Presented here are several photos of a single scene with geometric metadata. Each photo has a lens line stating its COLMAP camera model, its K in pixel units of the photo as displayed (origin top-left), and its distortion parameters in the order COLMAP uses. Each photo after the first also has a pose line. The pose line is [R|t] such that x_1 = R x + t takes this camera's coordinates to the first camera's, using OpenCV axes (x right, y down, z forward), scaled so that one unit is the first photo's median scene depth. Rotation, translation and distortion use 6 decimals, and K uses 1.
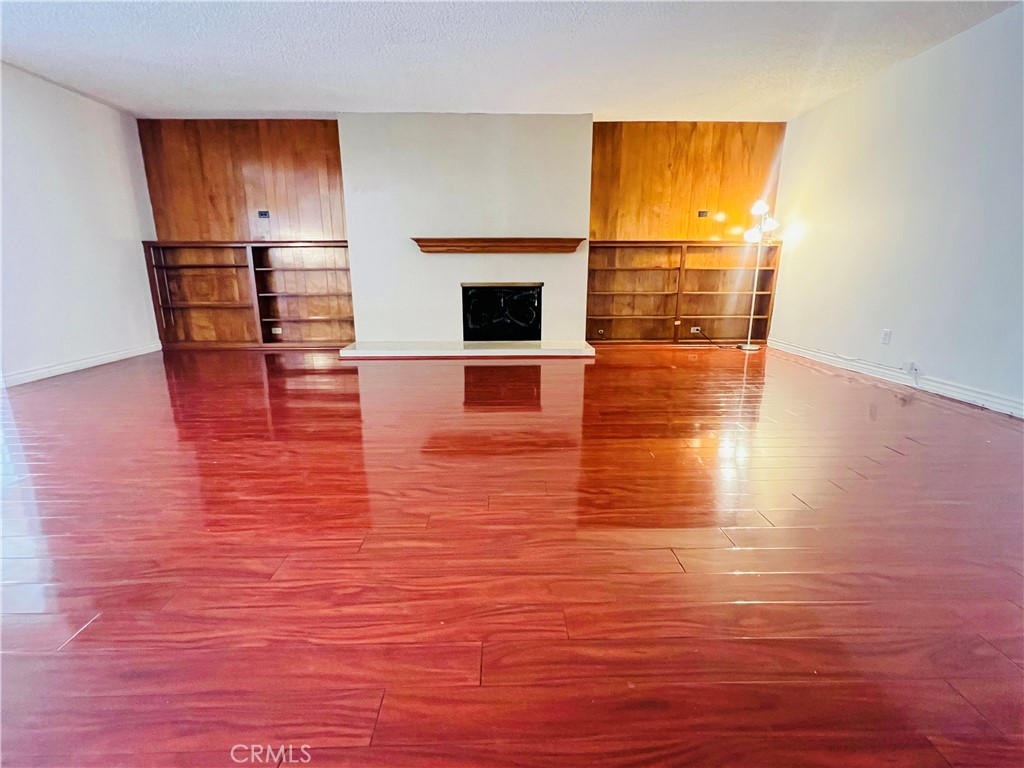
lens RADIAL K [[476.2, 0, 512.0], [0, 476.2, 384.0], [0, 0, 1]] dist [-0.016710, -0.000697]
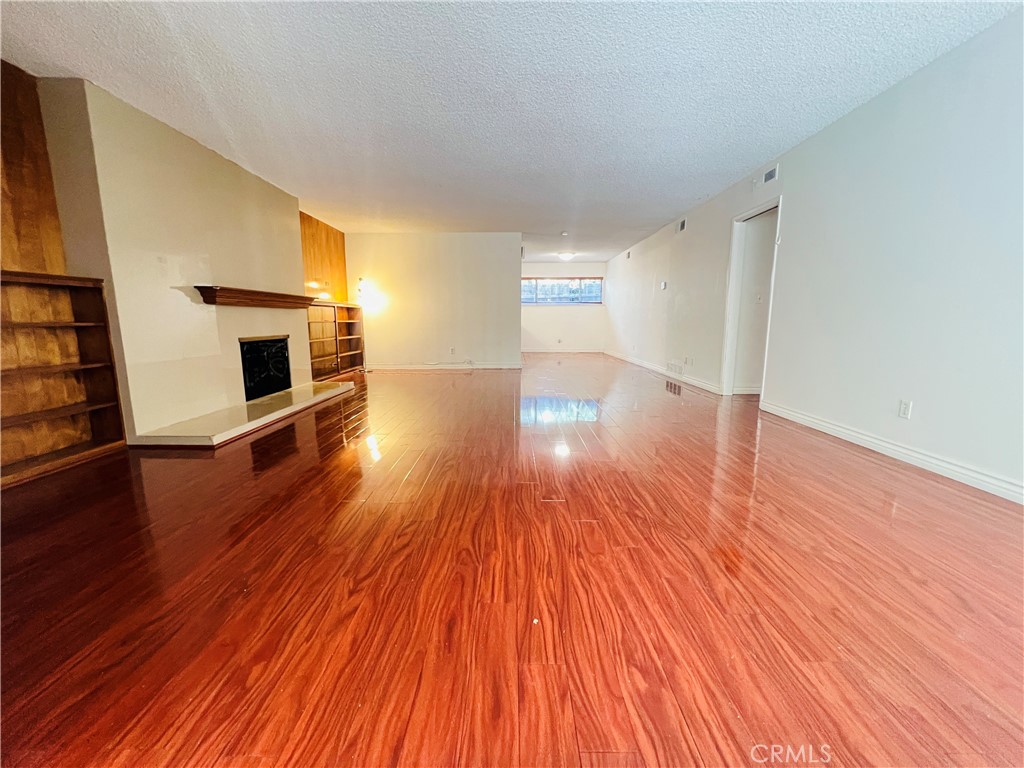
lens RADIAL K [[405.9, 0, 512.0], [0, 405.9, 384.0], [0, 0, 1]] dist [-0.009855, 0.000214]
pose [[0.010543, -0.155006, 0.987857, -0.853234], [0.230196, 0.961754, 0.148454, -0.122972], [-0.973087, 0.225836, 0.045821, 0.479649]]
